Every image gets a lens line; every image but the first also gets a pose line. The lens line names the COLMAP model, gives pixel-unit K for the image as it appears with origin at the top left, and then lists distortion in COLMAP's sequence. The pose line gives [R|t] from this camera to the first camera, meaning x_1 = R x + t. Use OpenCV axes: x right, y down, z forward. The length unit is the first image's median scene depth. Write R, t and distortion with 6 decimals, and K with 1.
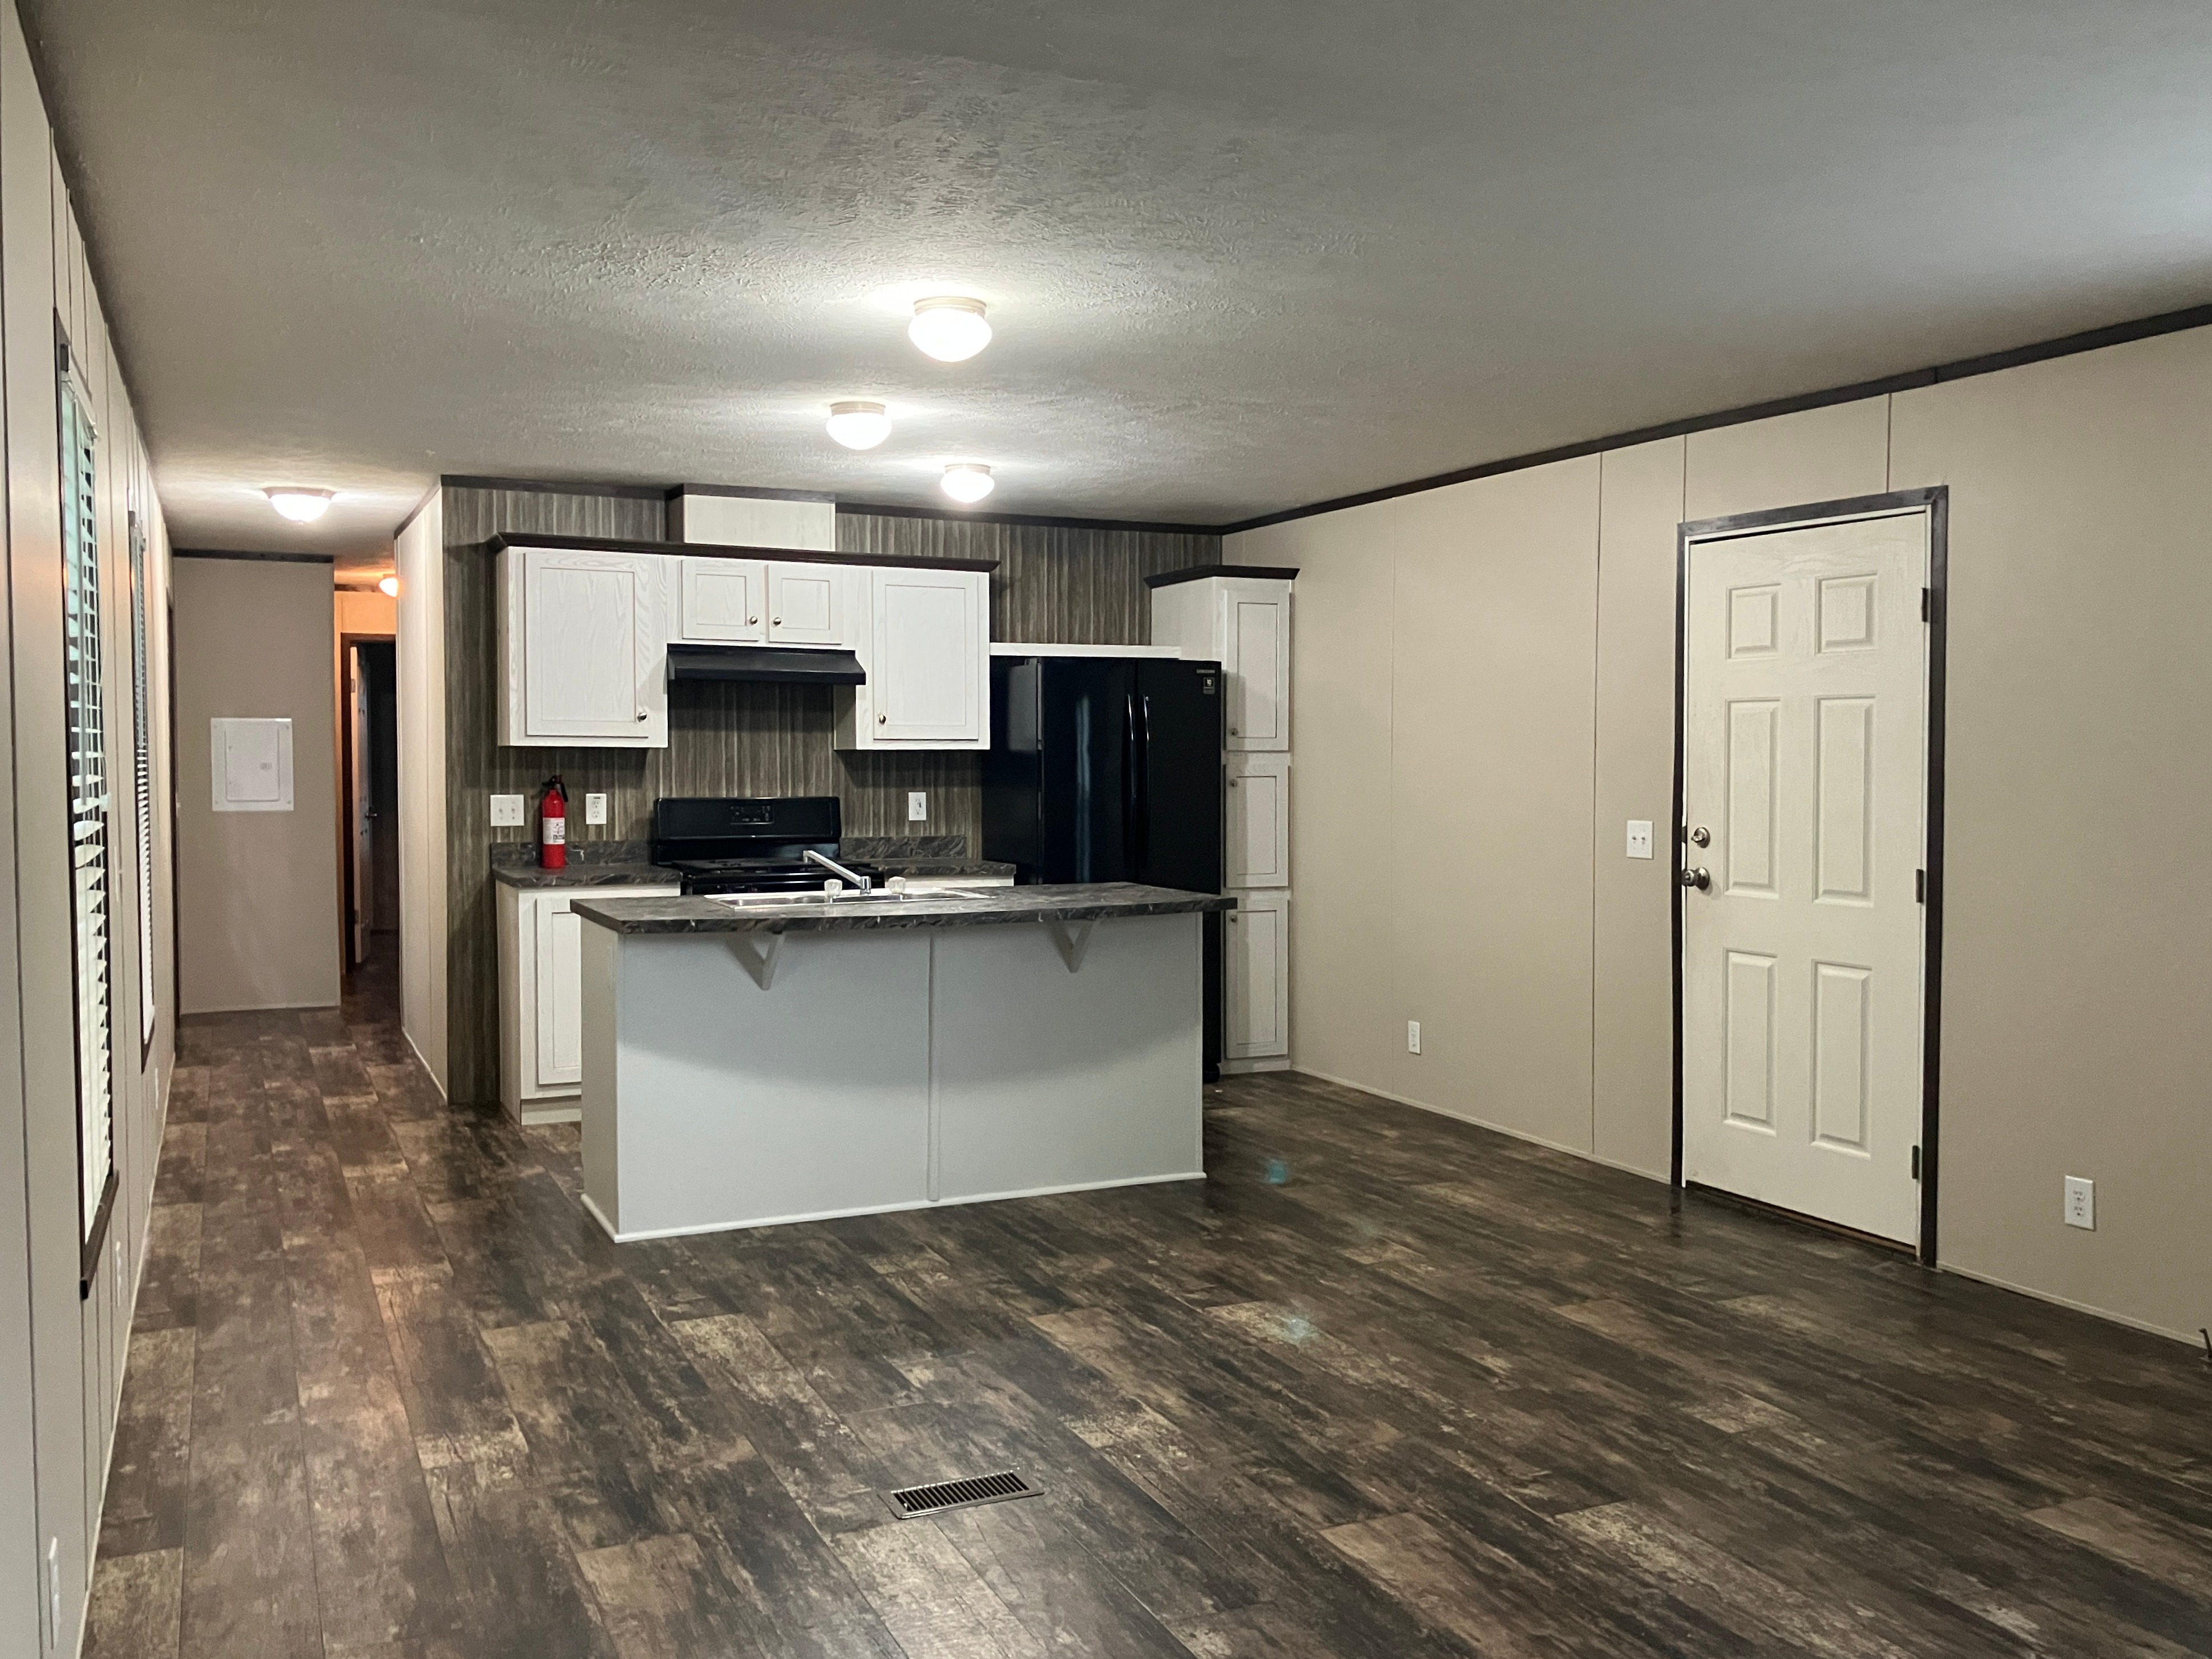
lens RADIAL K [[1842.3, 0, 1106.0], [0, 1842.3, 829.5], [0, 0, 1]] dist [0.001090, 0.003450]
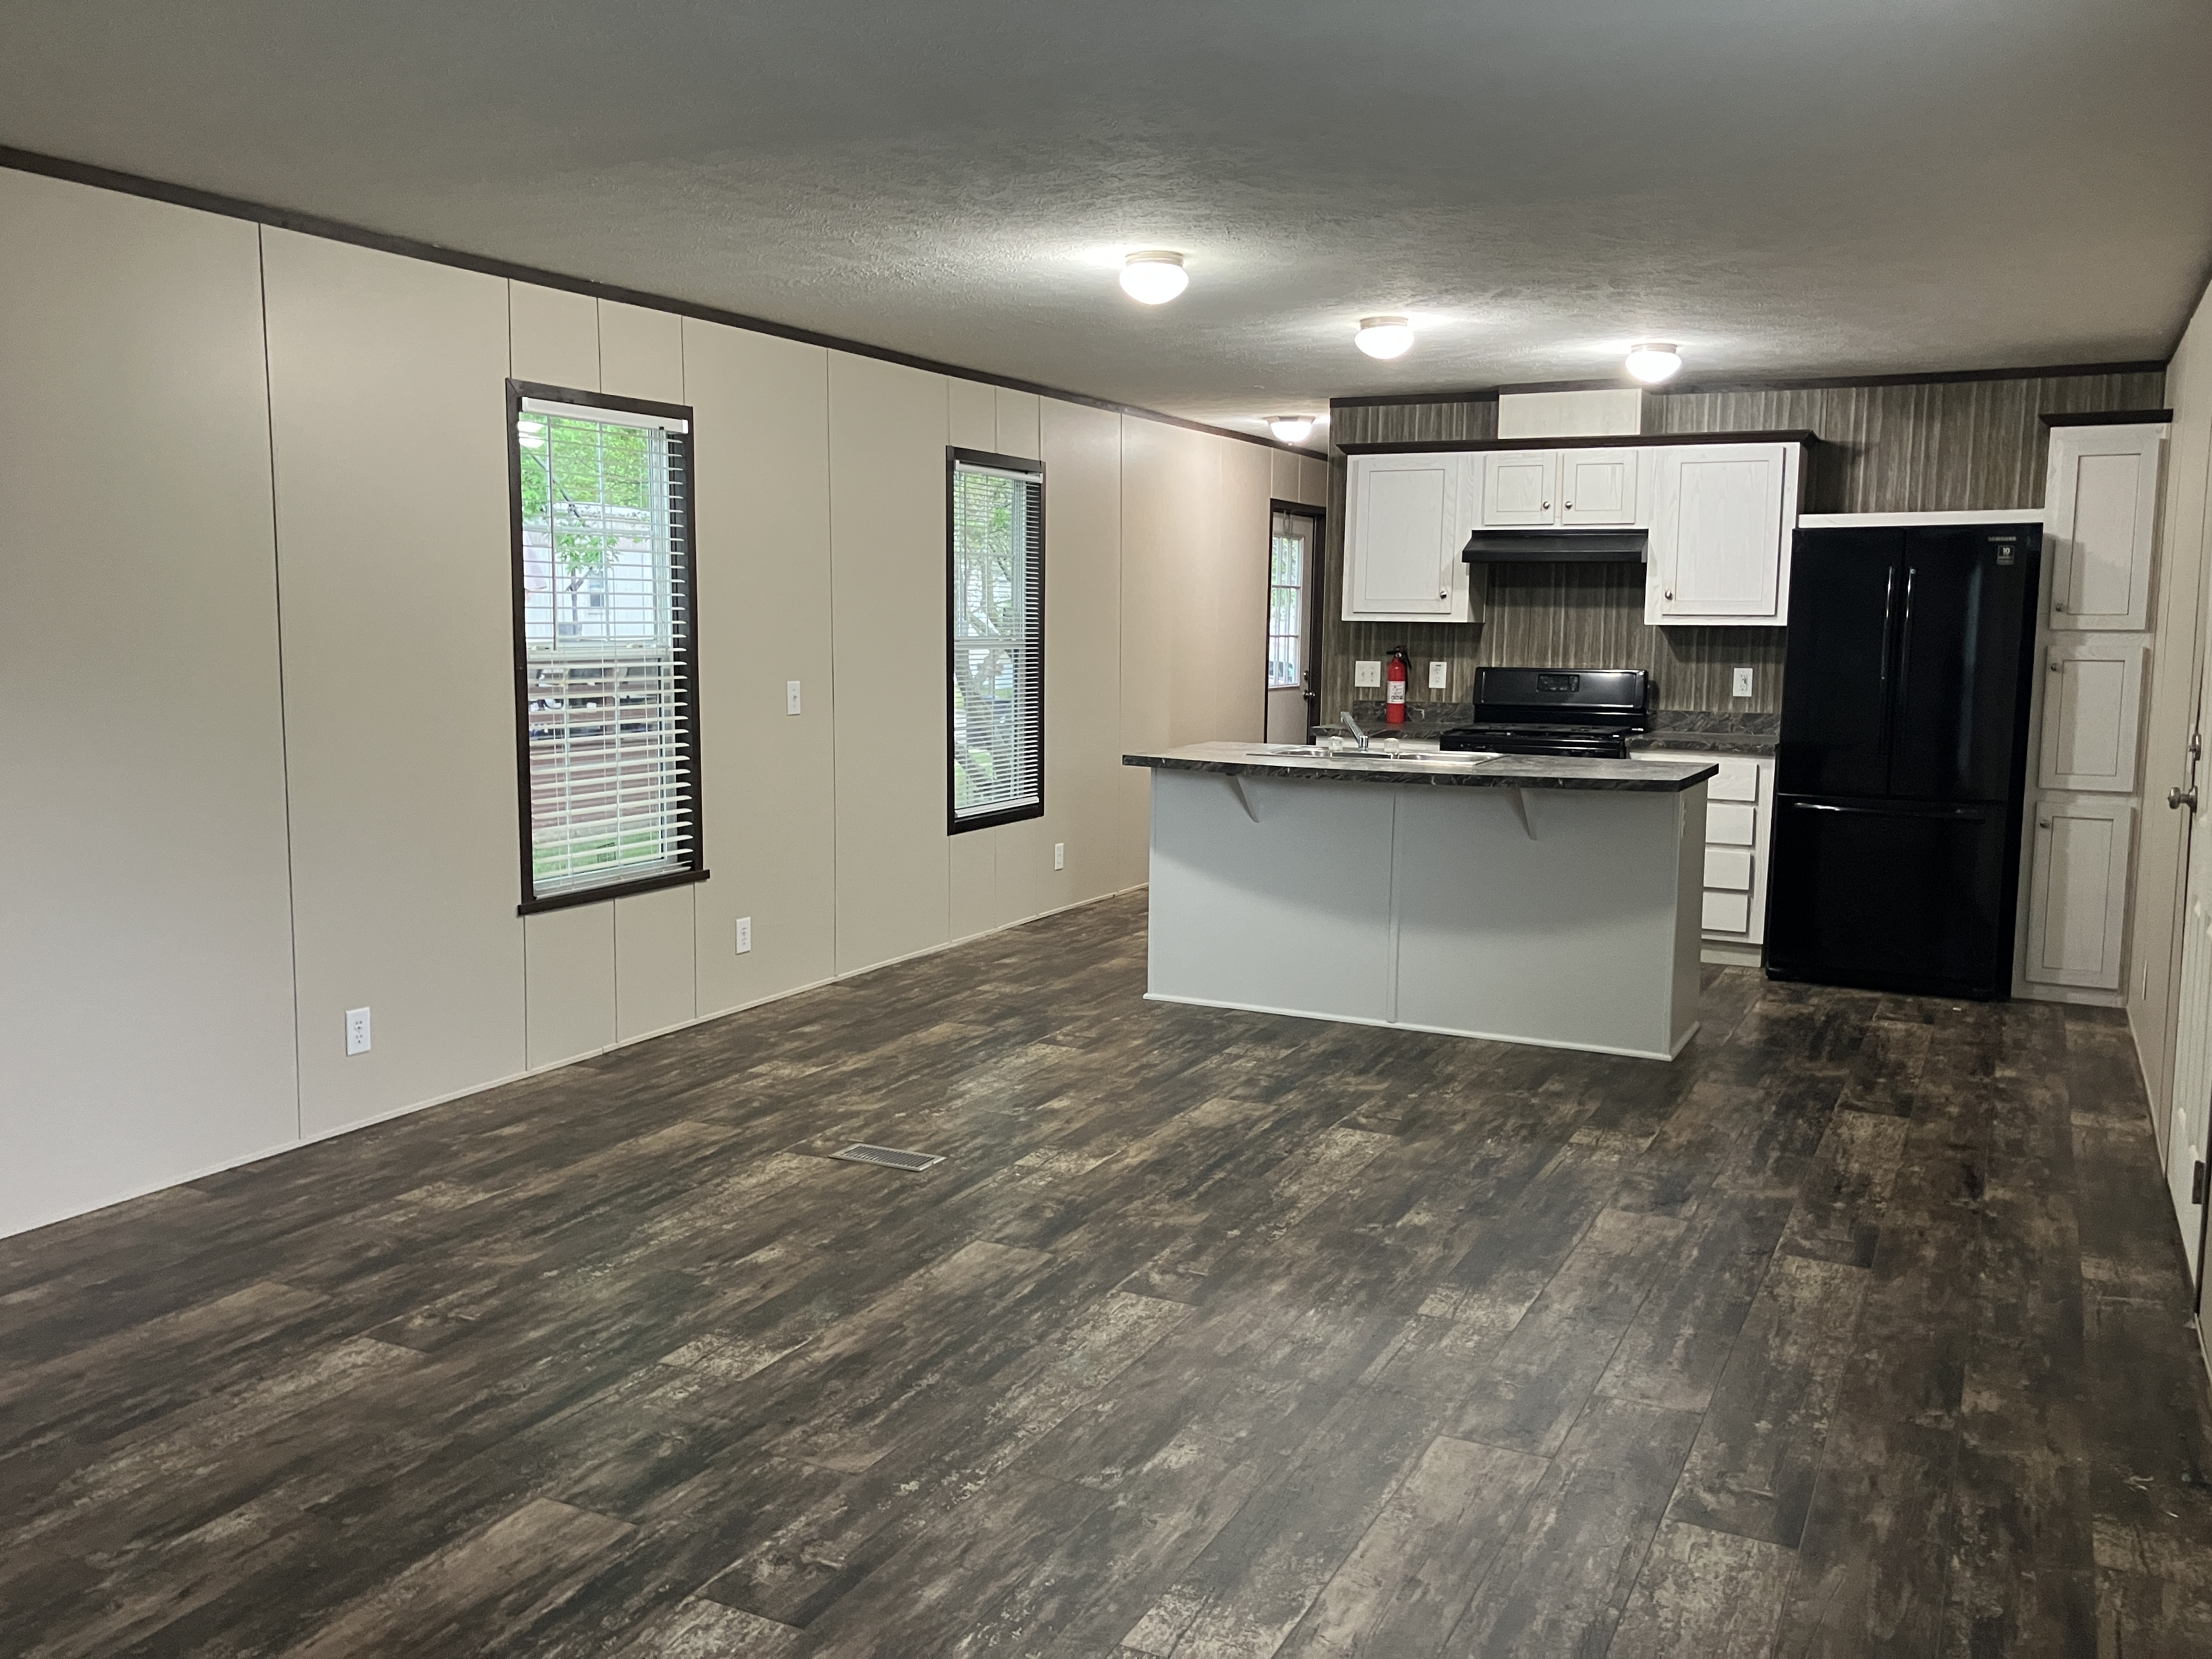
lens RADIAL K [[1788.3, 0, 1106.0], [0, 1788.3, 829.5], [0, 0, 1]] dist [0.003043, -0.006261]
pose [[0.618826, 0.095864, -0.779656, 0.496880], [-0.038157, 0.995022, 0.092059, -0.010279], [0.784601, -0.027219, 0.619404, 0.133932]]
